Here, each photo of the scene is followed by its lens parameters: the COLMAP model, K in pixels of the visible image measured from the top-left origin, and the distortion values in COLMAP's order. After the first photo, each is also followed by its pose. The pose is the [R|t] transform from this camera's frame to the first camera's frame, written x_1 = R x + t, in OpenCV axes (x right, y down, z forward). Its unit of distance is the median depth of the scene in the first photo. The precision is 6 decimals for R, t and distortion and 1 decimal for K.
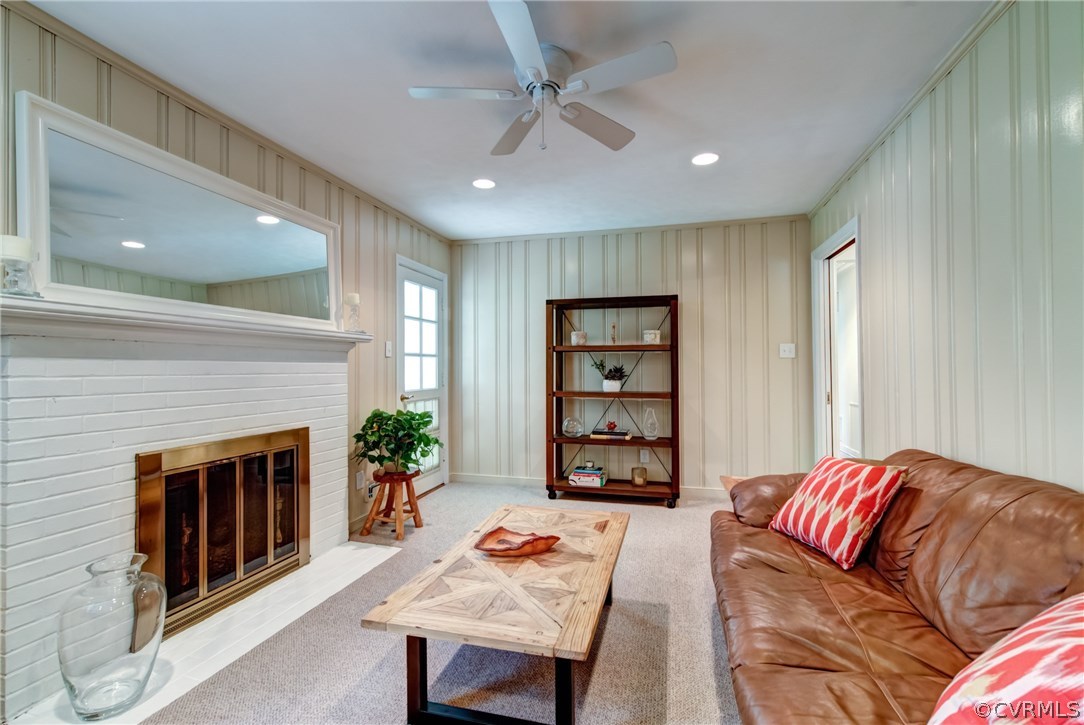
lens RADIAL K [[493.2, 0, 542.0], [0, 493.2, 362.5], [0, 0, 1]] dist [-0.037514, 0.015467]
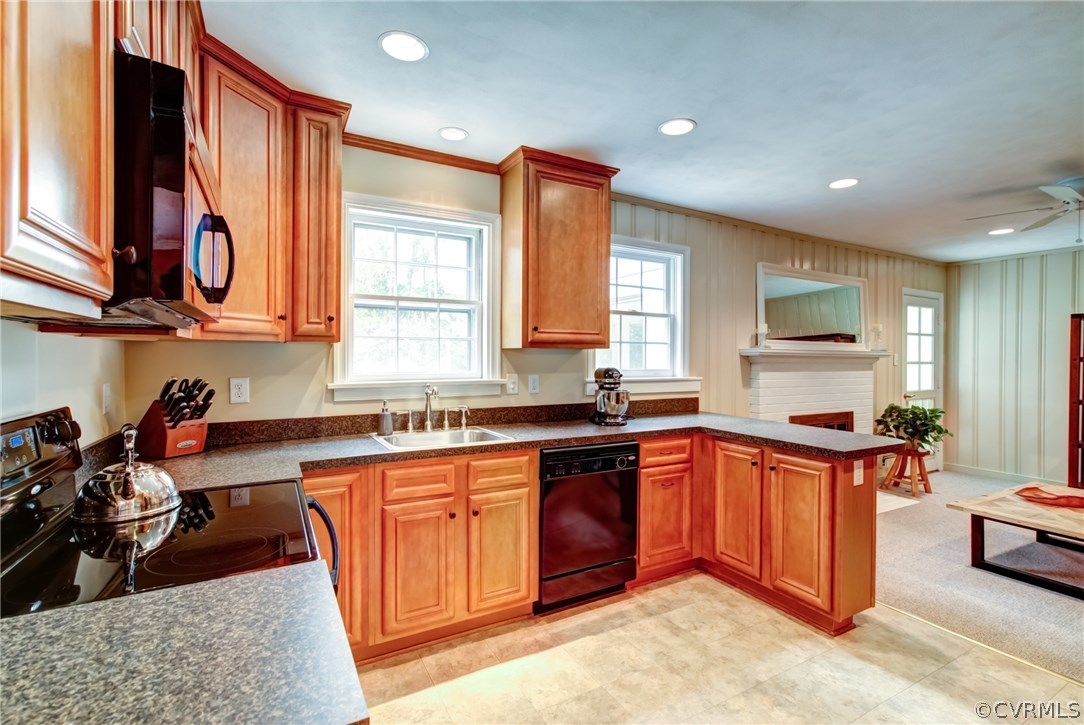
lens RADIAL K [[485.8, 0, 538.8], [0, 485.8, 358.1], [0, 0, 1]] dist [0.009562, 0.000454]
pose [[0.700039, 0.014286, -0.713961, -0.043118], [-0.006041, 0.999883, 0.014084, -0.046264], [0.714079, -0.005547, 0.700043, -0.663344]]
